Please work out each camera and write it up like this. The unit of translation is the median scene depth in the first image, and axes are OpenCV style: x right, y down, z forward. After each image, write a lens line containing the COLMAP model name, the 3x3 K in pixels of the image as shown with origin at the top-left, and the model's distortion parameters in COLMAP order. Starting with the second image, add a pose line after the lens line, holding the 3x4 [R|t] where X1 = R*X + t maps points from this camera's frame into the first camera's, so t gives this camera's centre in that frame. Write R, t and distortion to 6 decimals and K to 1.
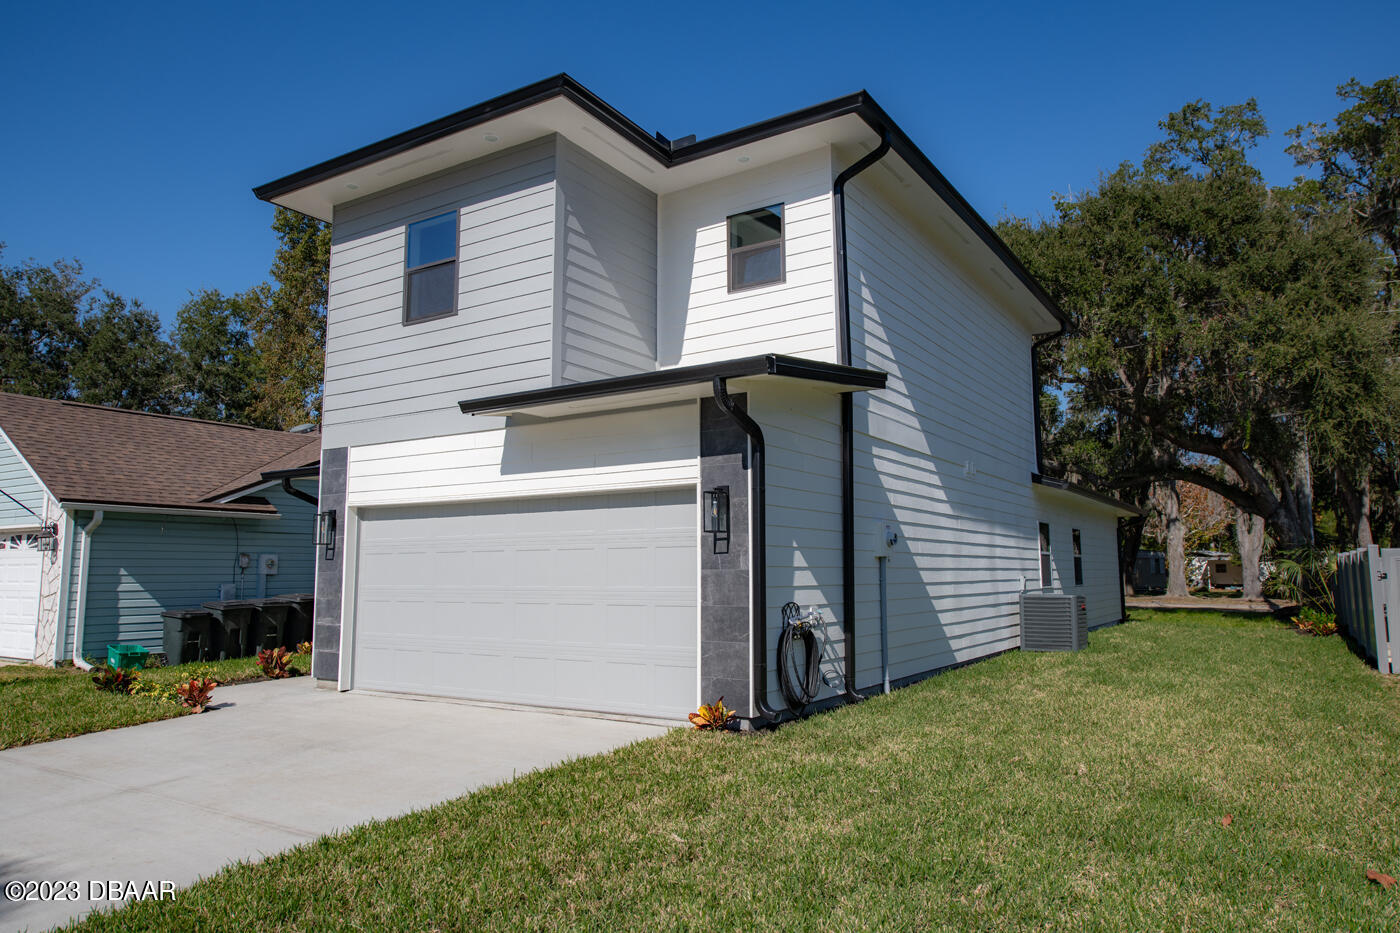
lens RADIAL K [[935.3, 0, 705.8], [0, 935.3, 454.8], [0, 0, 1]] dist [-0.005200, -0.000279]
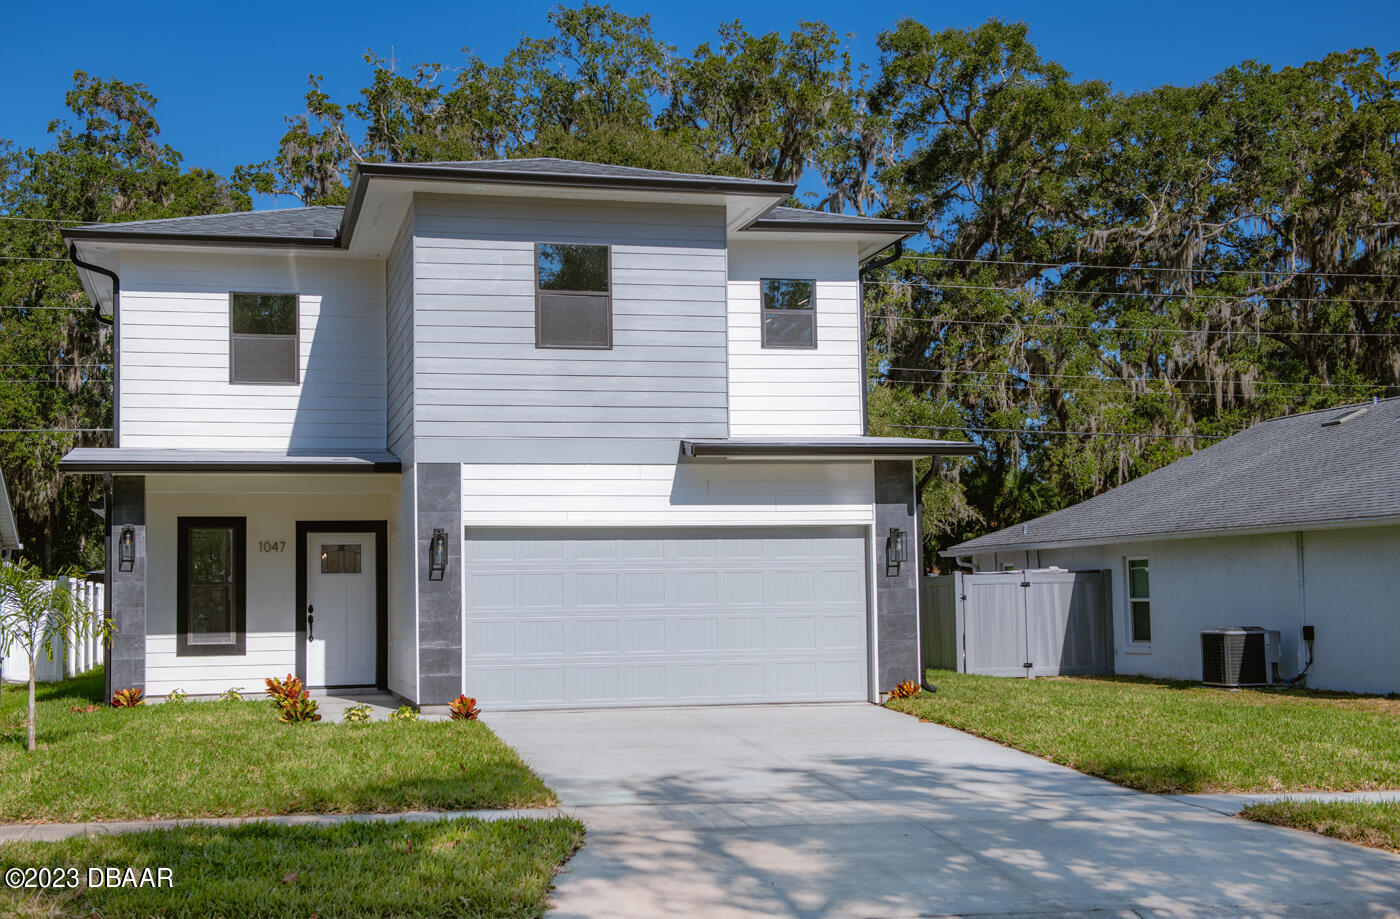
lens RADIAL K [[1854.7, 0, 693.0], [0, 1854.7, 467.9], [0, 0, 1]] dist [0.047443, 0.000000]
pose [[0.690528, 0.050152, 0.721565, -1.706116], [-0.080039, 0.996765, 0.007317, -0.039043], [-0.718864, -0.062806, 0.692308, -0.521777]]
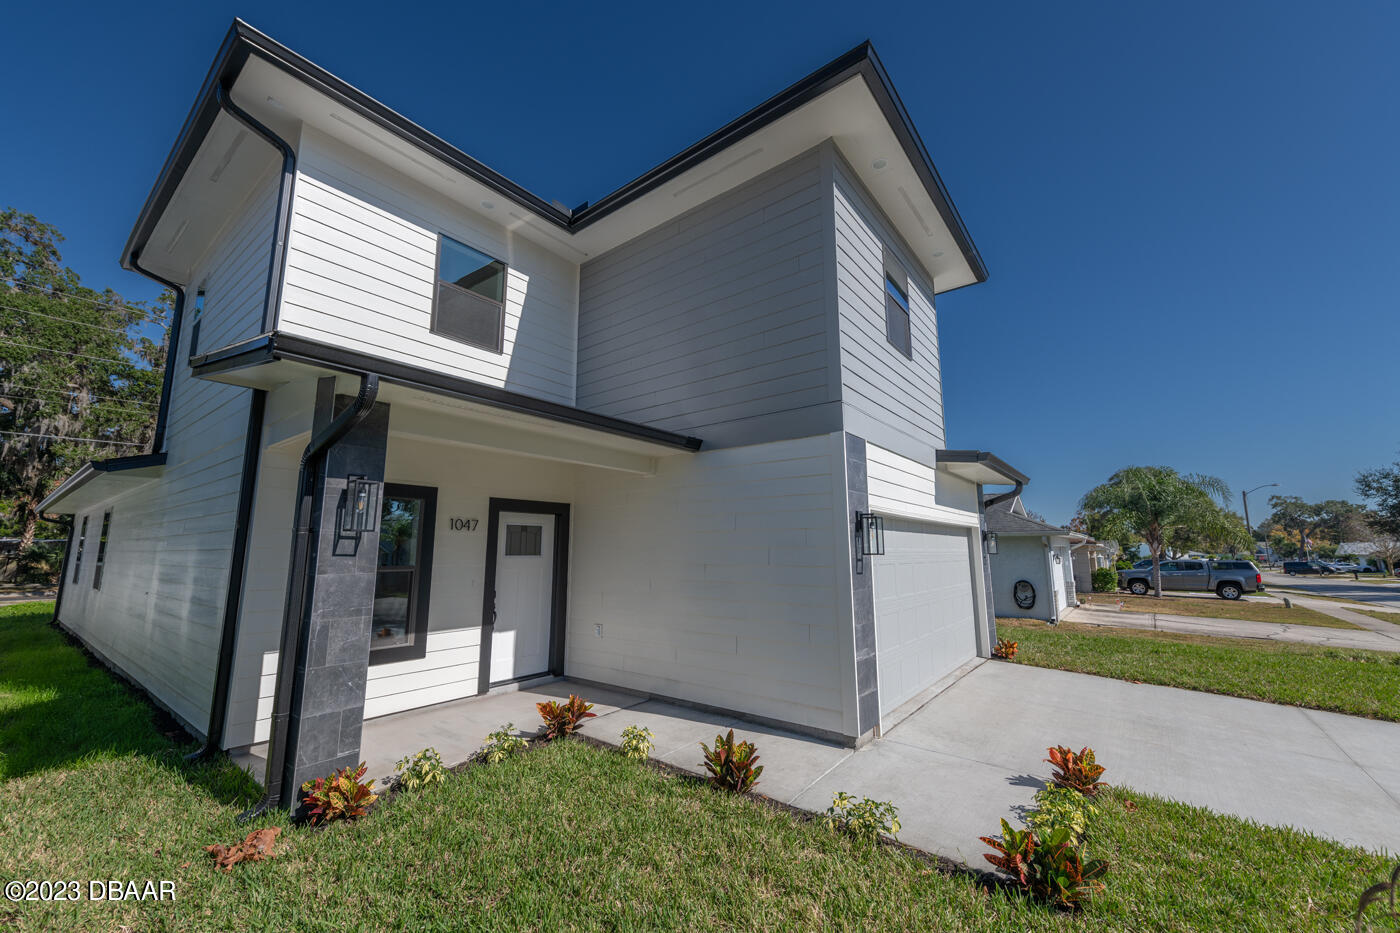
lens RADIAL K [[547.2, 0, 715.6], [0, 547.2, 463.6], [0, 0, 1]] dist [0.010205, -0.000318]
pose [[0.079460, 0.166409, 0.982850, -0.951884], [-0.120386, 0.980353, -0.156253, 0.116183], [-0.989542, -0.105905, 0.097933, 1.165484]]
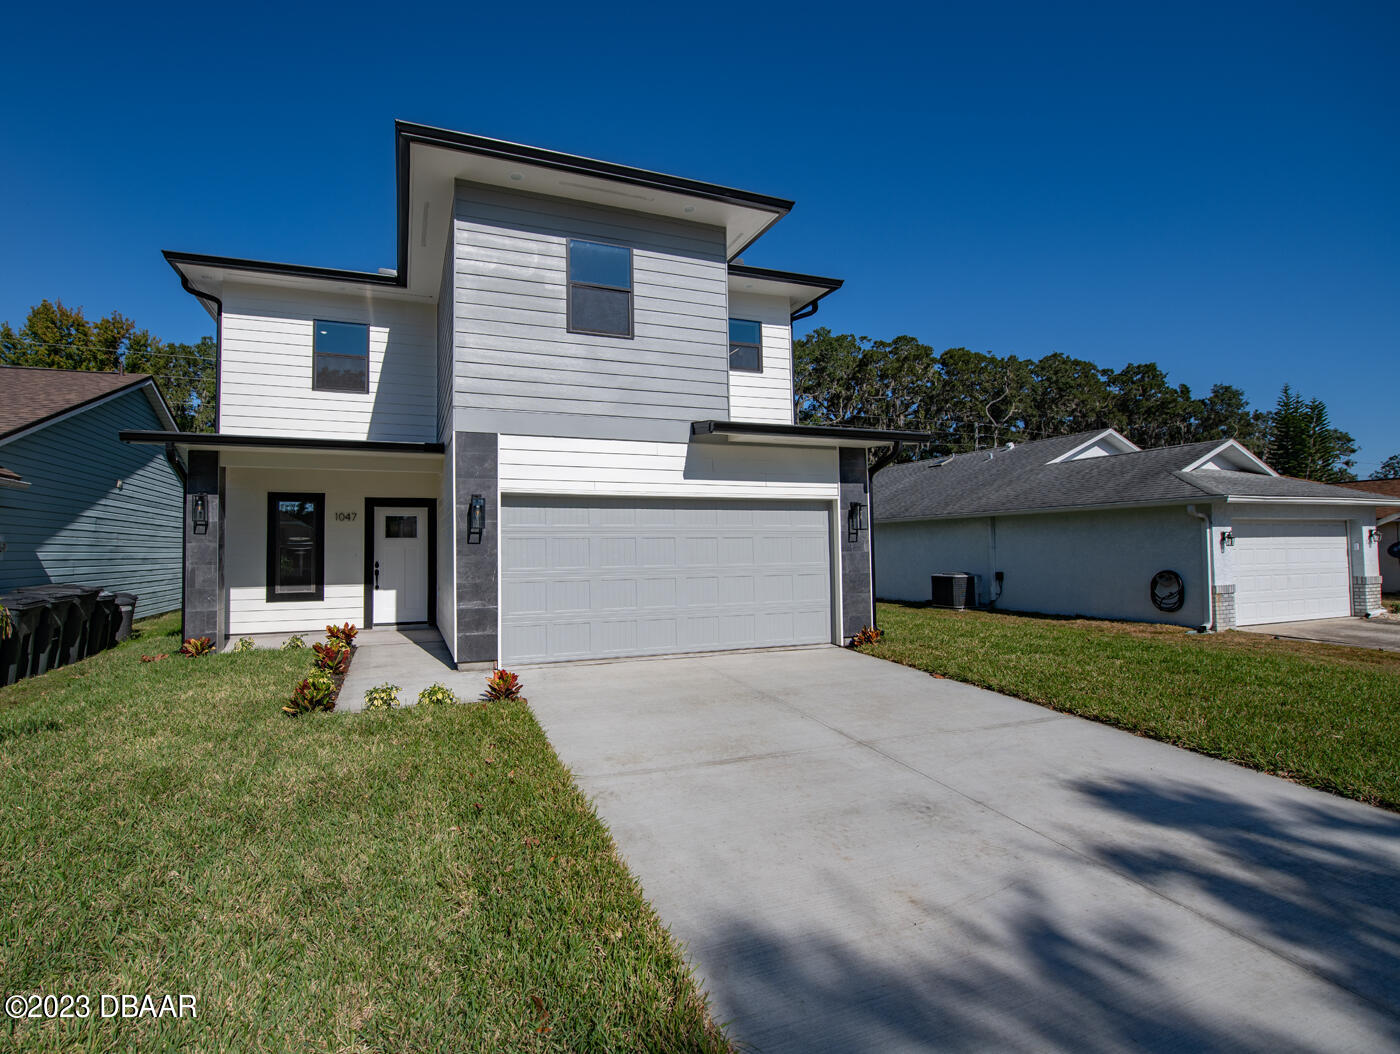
lens RADIAL K [[638.2, 0, 626.0], [0, 638.2, 521.5], [0, 0, 1]] dist [-0.025606, -0.000290]
pose [[0.618524, 0.036656, 0.784911, -0.898491], [-0.090161, 0.995624, 0.024552, 0.061497], [-0.780576, -0.085955, 0.619122, 0.487452]]
